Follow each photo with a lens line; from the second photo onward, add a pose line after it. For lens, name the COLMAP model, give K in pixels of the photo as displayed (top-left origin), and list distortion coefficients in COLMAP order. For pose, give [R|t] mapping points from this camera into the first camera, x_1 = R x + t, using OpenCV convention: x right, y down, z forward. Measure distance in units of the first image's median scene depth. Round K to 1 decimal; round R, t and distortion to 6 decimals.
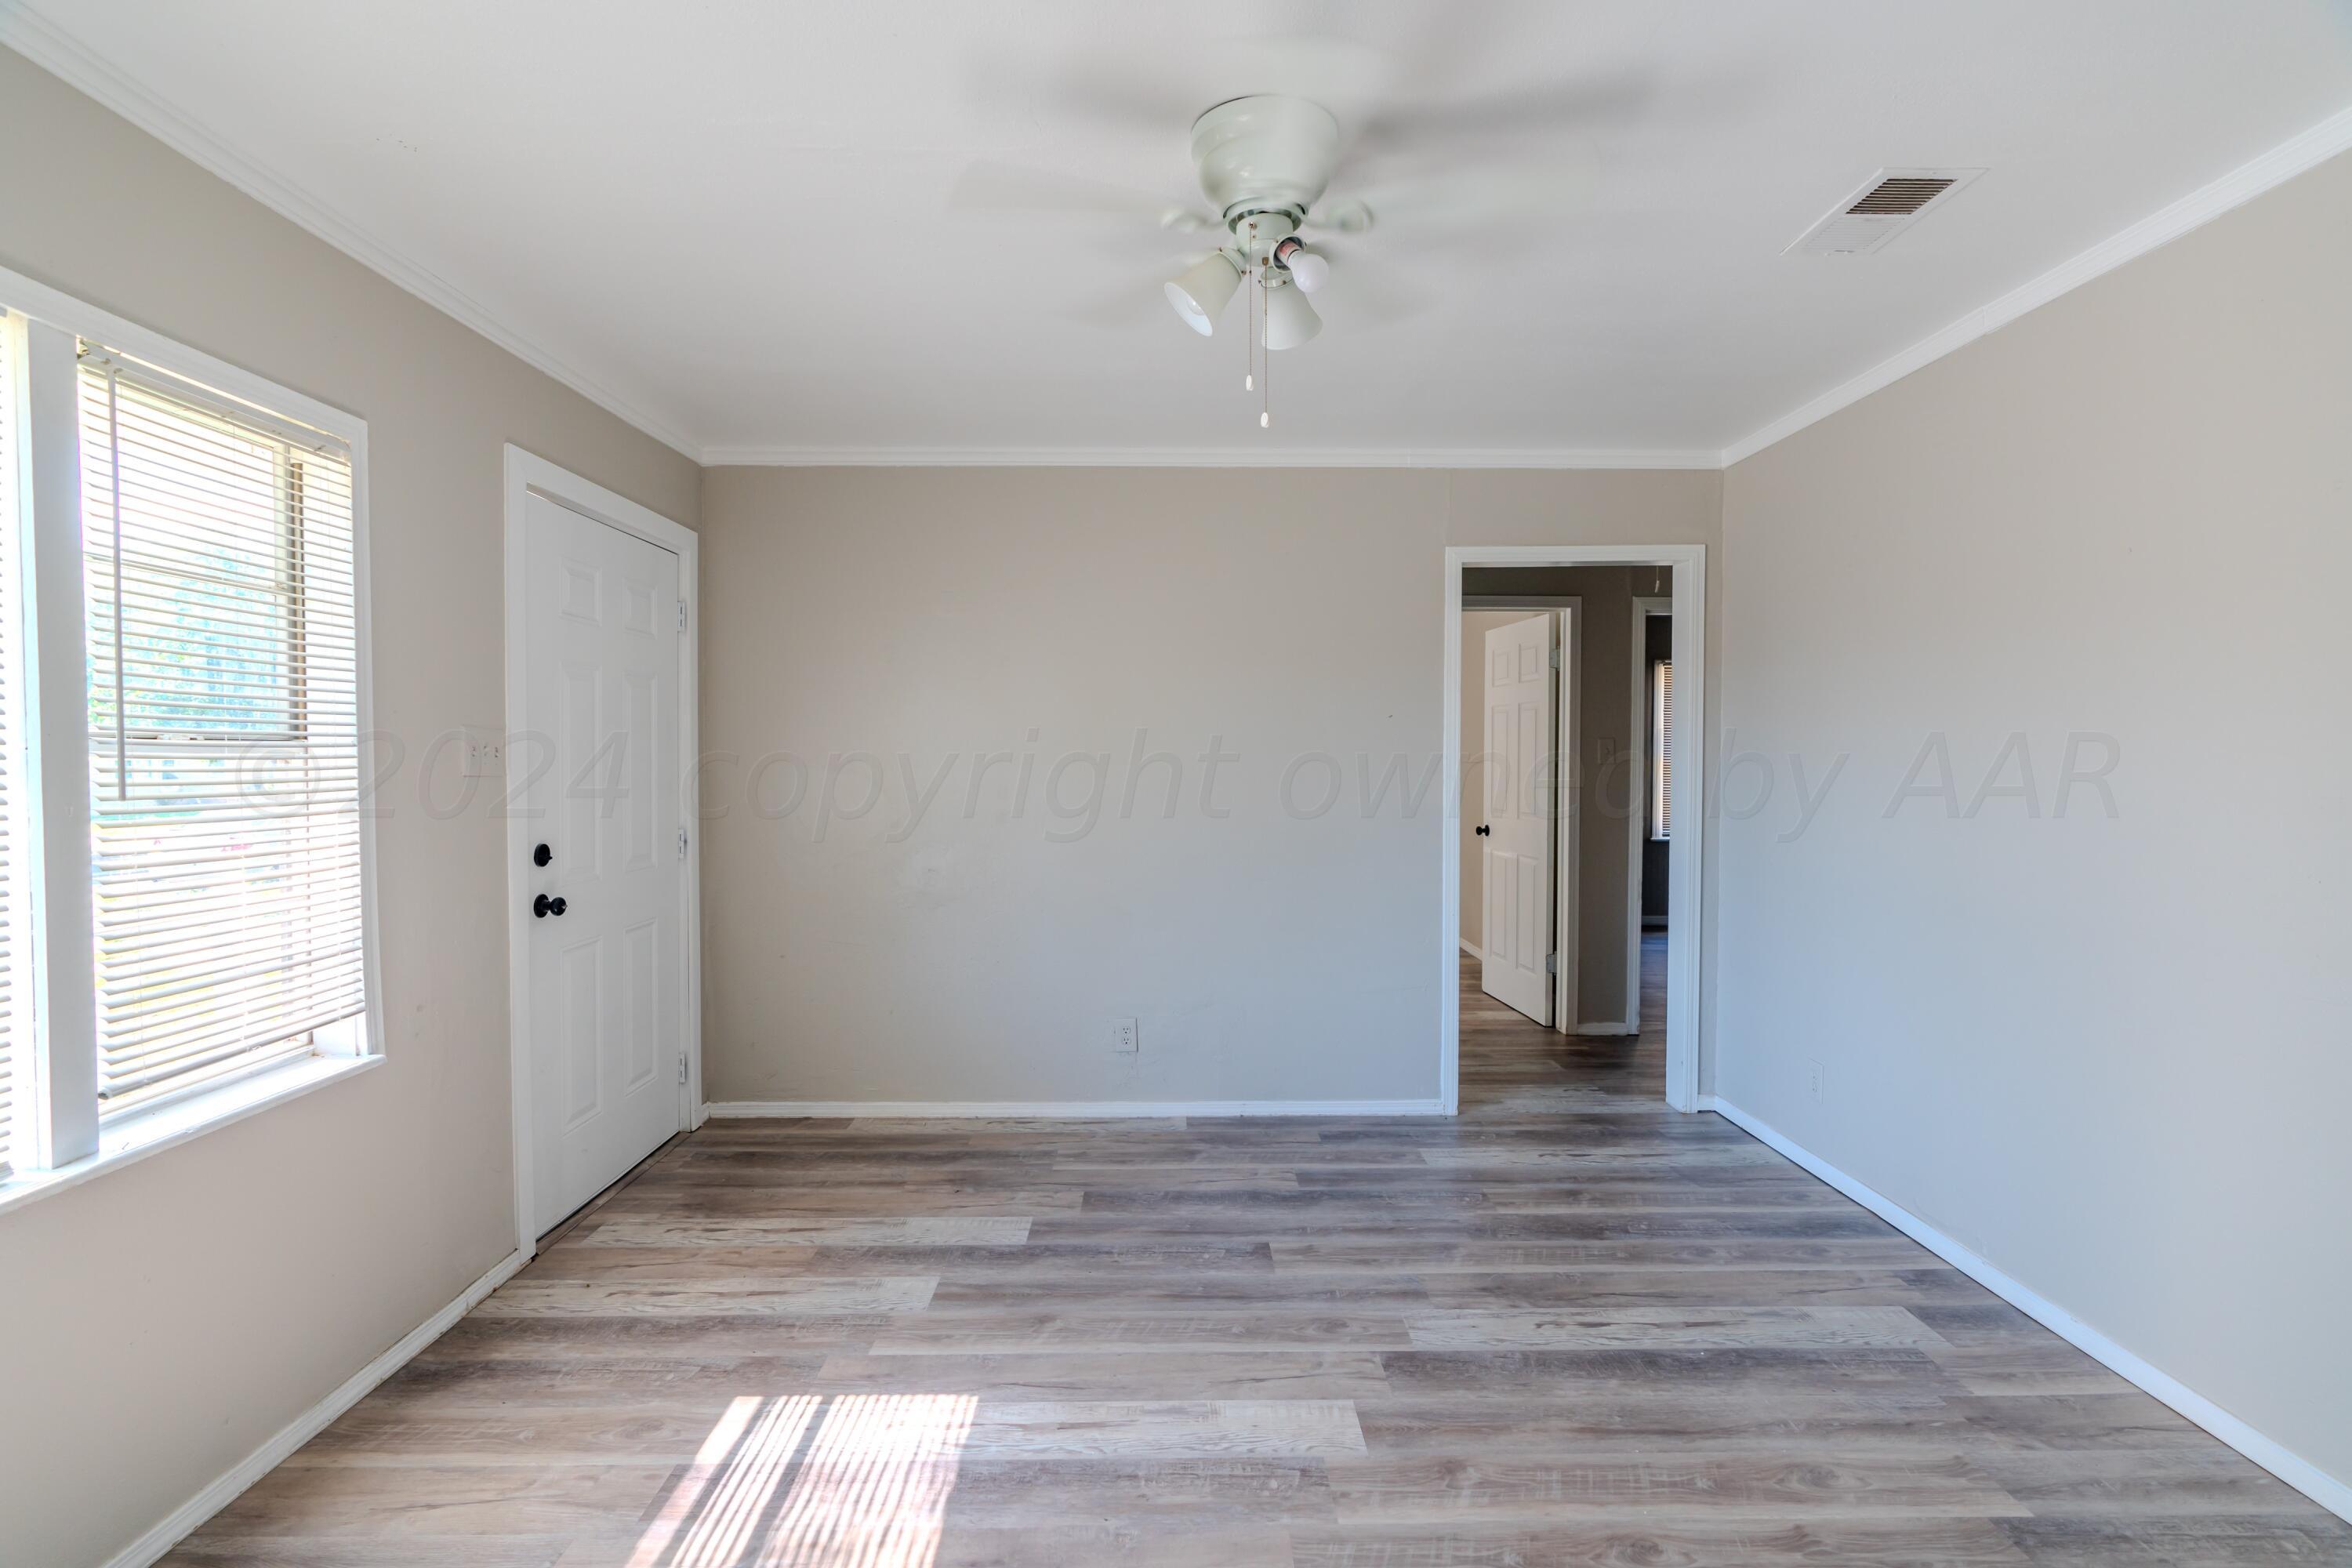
lens RADIAL K [[1069.3, 0, 1170.3], [0, 1069.3, 780.5], [0, 0, 1]] dist [0.001657, 0.000135]
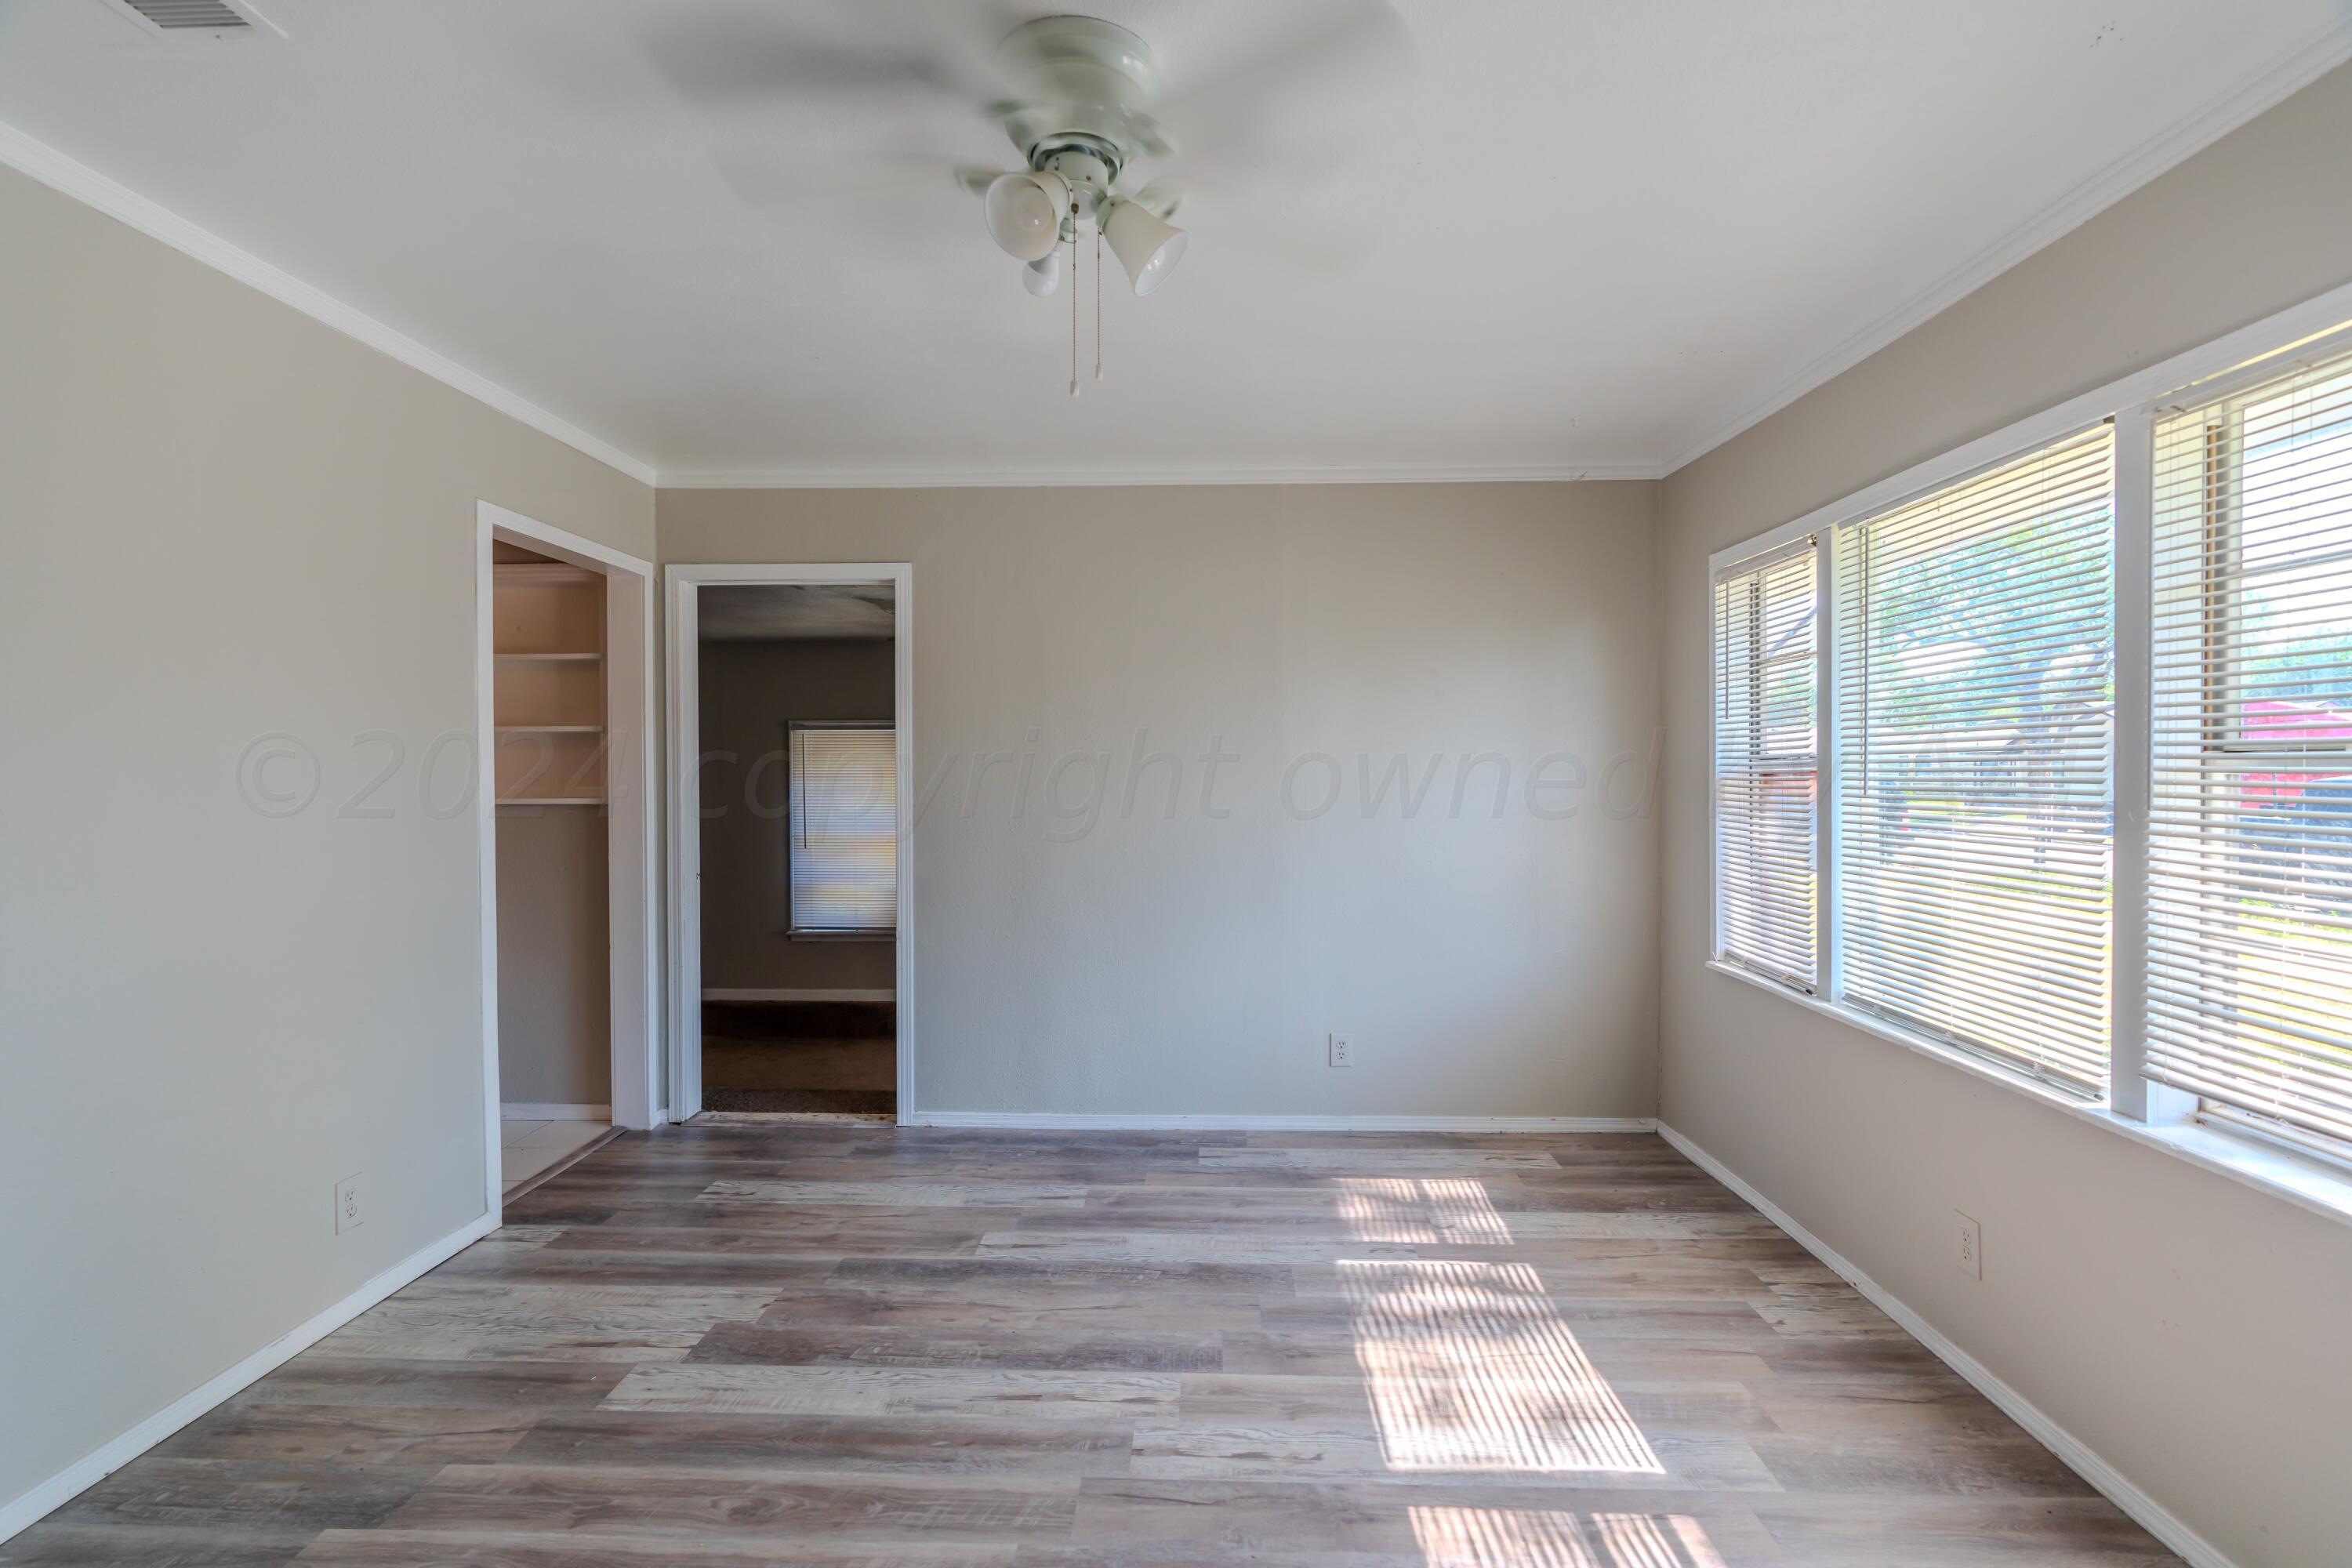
lens RADIAL K [[1069.3, 0, 1180.1], [0, 1069.3, 776.9], [0, 0, 1]] dist [0.001657, 0.000135]
pose [[-0.998311, 0.001223, 0.058078, -0.051536], [0.003010, 0.999524, 0.030693, -0.046754], [-0.058012, 0.030816, -0.997840, 1.950793]]
